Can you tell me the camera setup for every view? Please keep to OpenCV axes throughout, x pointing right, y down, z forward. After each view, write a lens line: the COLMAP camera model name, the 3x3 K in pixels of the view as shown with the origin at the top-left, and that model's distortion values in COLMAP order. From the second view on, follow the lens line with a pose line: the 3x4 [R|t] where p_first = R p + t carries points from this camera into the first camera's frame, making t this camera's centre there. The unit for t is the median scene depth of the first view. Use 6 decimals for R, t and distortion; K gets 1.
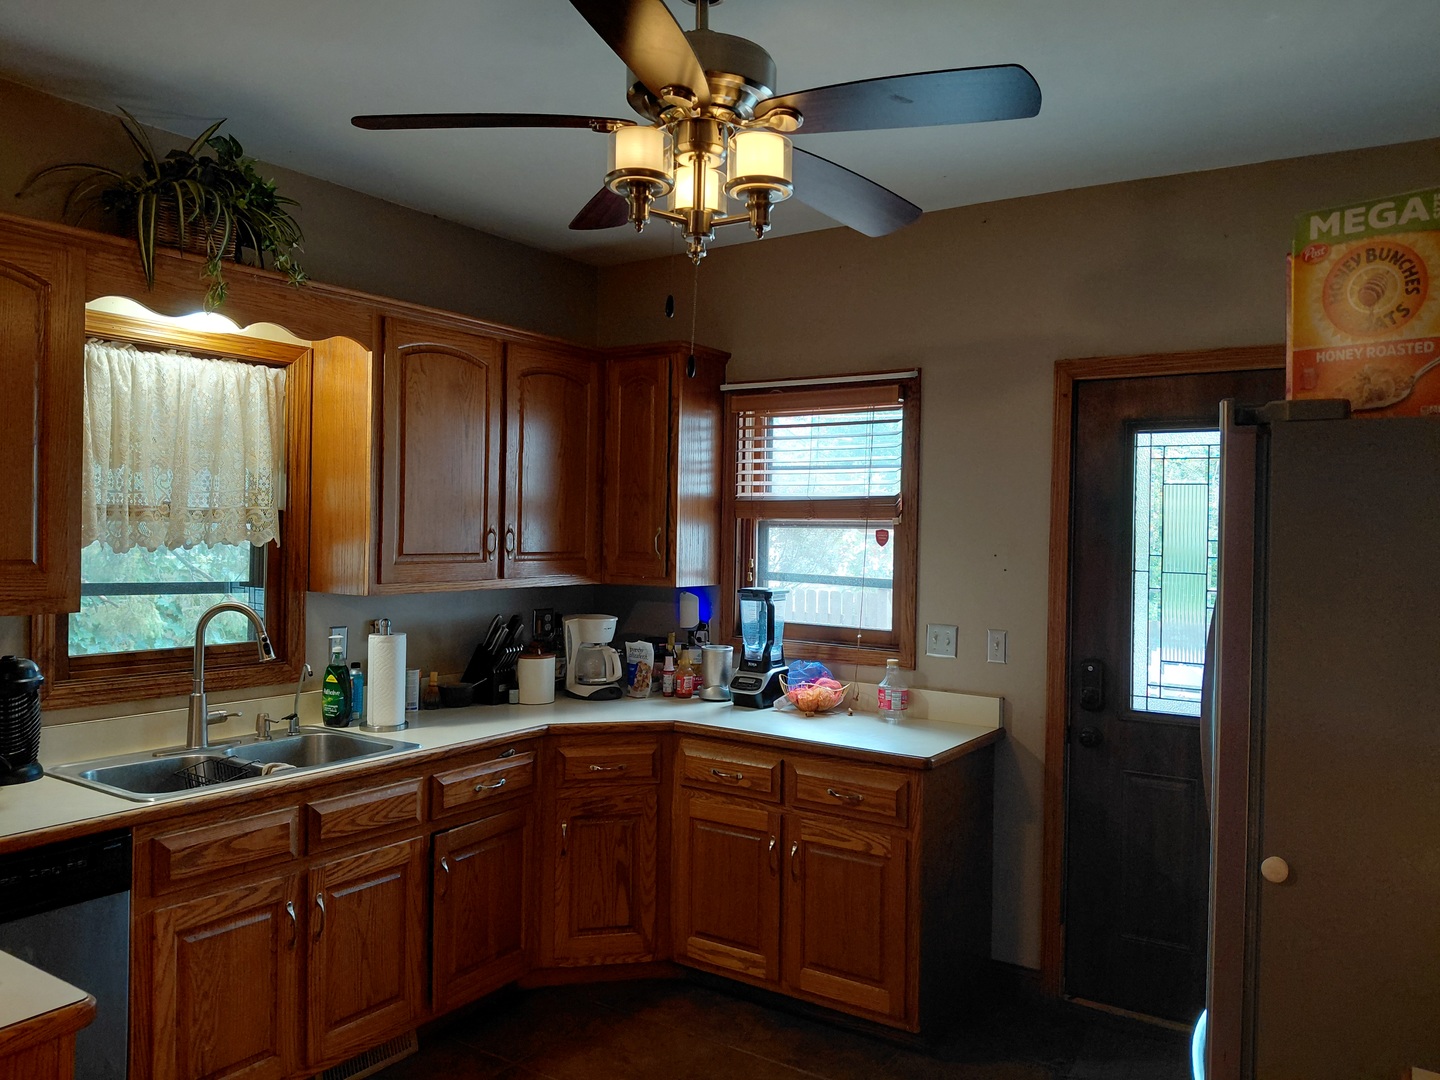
lens RADIAL K [[1062.7, 0, 777.1], [0, 1062.7, 533.4], [0, 0, 1]] dist [0.059634, -0.099322]
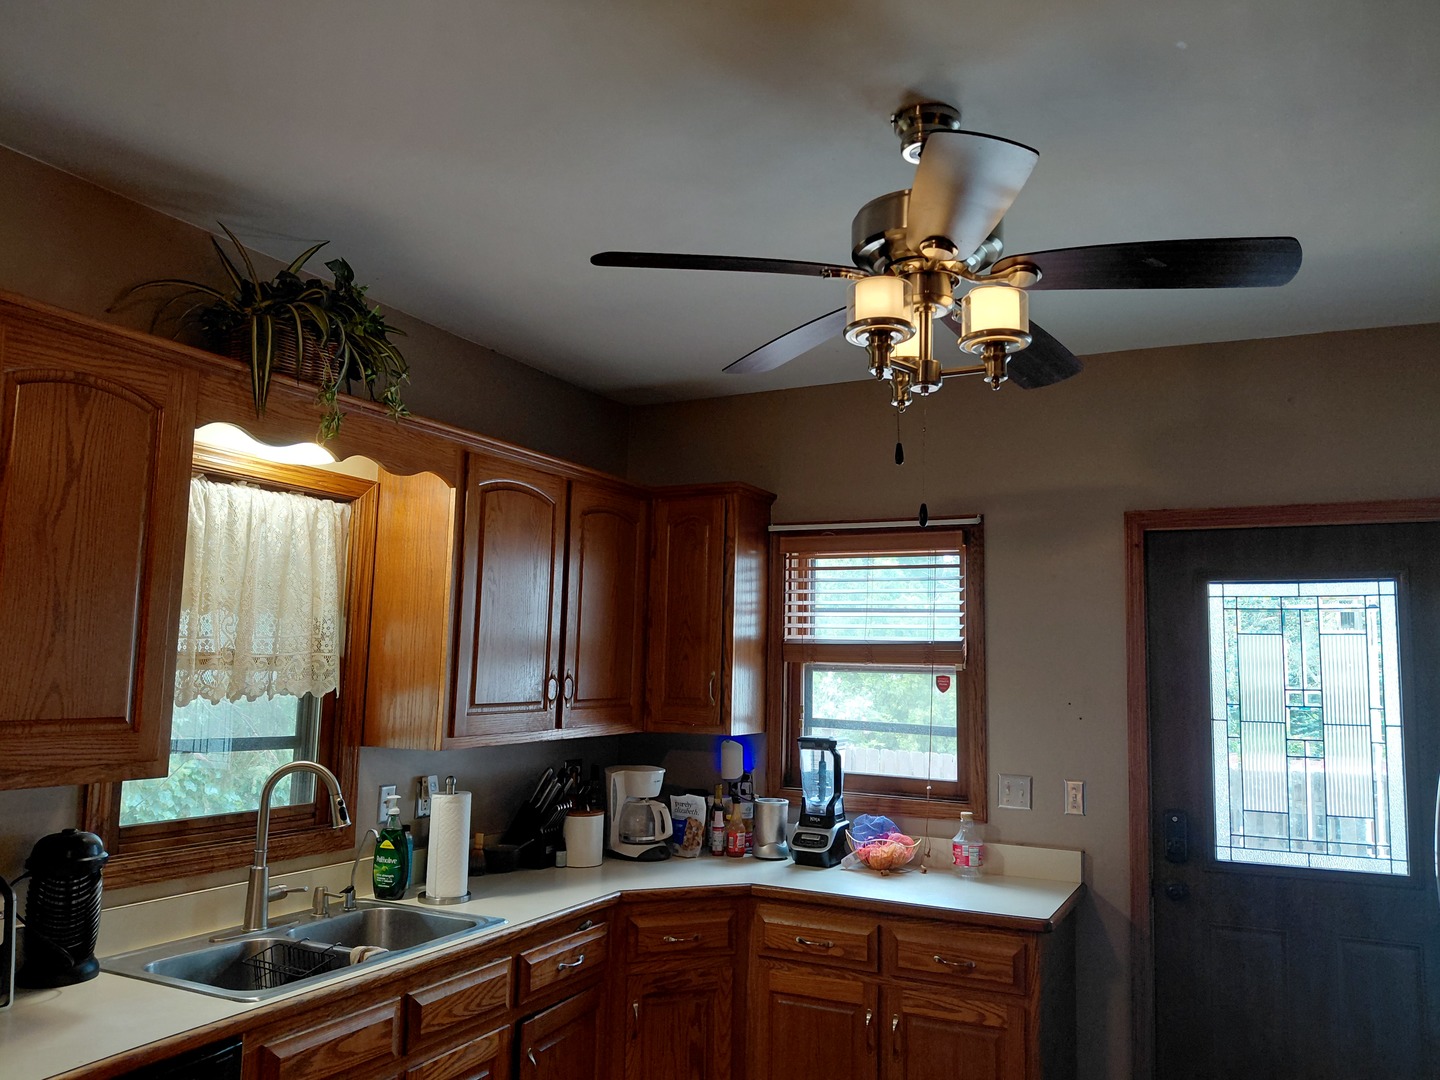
lens RADIAL K [[1062.7, 0, 745.2], [0, 1062.7, 544.2], [0, 0, 1]] dist [0.059634, -0.099322]
pose [[0.991809, 0.016414, 0.126667, -0.235600], [-0.001817, 0.993422, -0.114500, -0.012654], [-0.127713, 0.113332, 0.985315, 0.044241]]
